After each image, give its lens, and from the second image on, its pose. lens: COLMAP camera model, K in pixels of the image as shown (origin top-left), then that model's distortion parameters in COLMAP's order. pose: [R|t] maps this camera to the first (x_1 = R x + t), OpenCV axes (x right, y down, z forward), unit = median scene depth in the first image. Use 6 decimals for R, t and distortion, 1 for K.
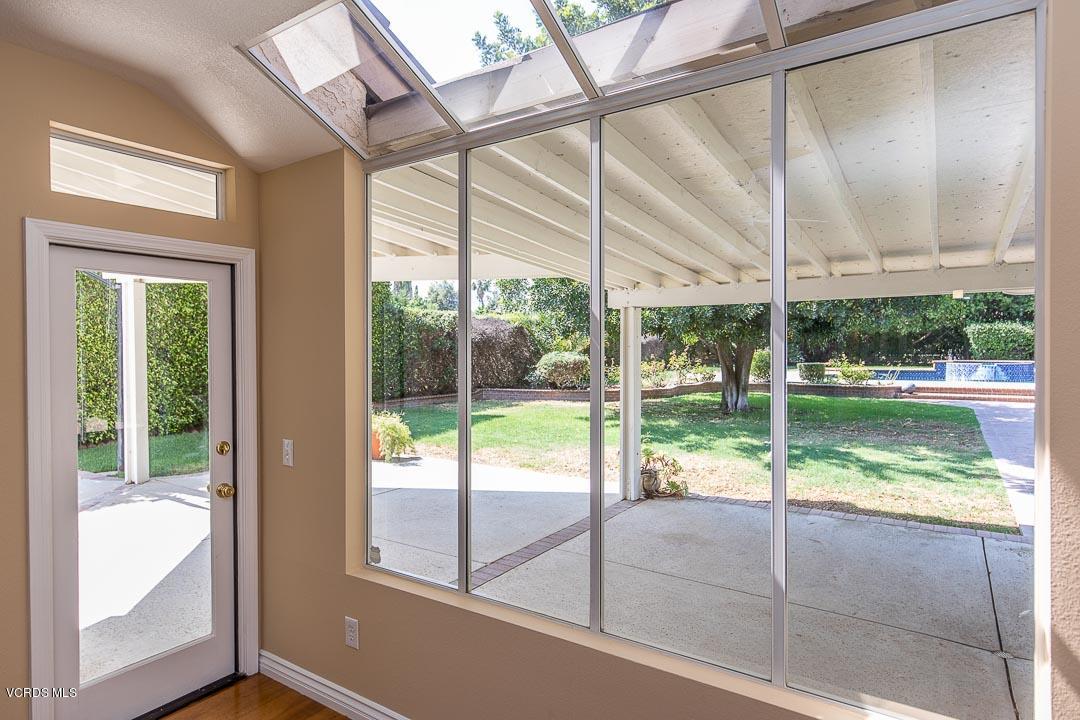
lens RADIAL K [[607.8, 0, 541.7], [0, 607.8, 359.2], [0, 0, 1]] dist [0.013533, -0.000199]
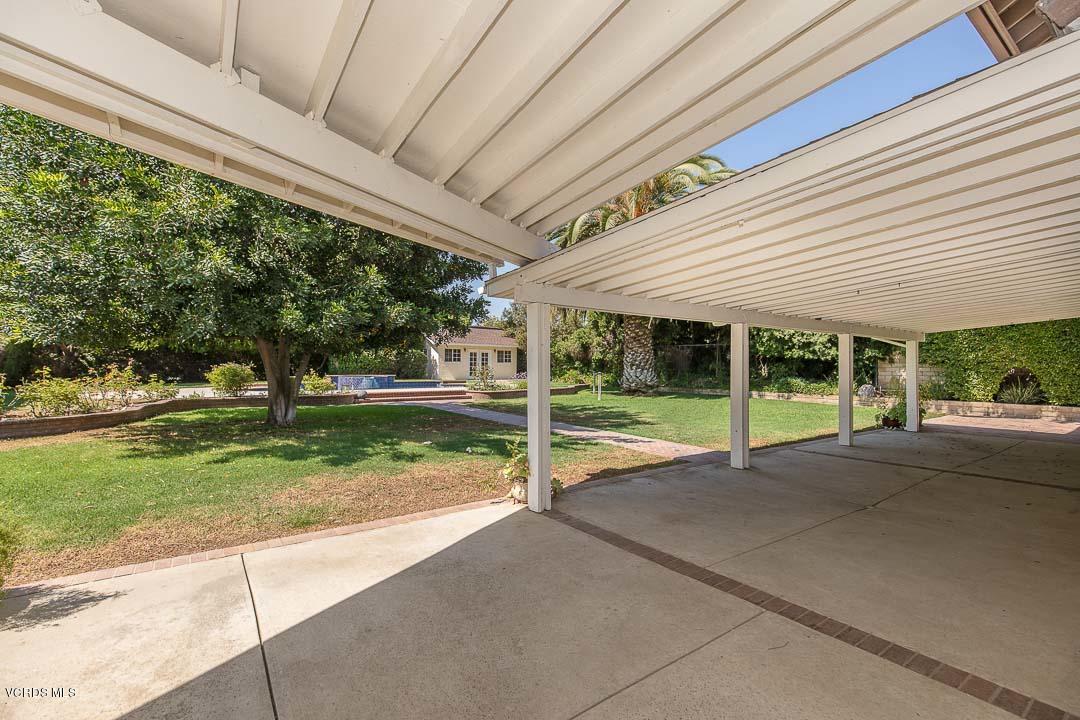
lens RADIAL K [[484.0, 0, 538.4], [0, 484.0, 365.5], [0, 0, 1]] dist [-0.000198, -0.000410]
pose [[0.350636, 0.011206, 0.936445, -0.546268], [0.017111, 0.999685, -0.018370, 0.026854], [-0.936355, 0.022464, 0.350334, 0.757978]]
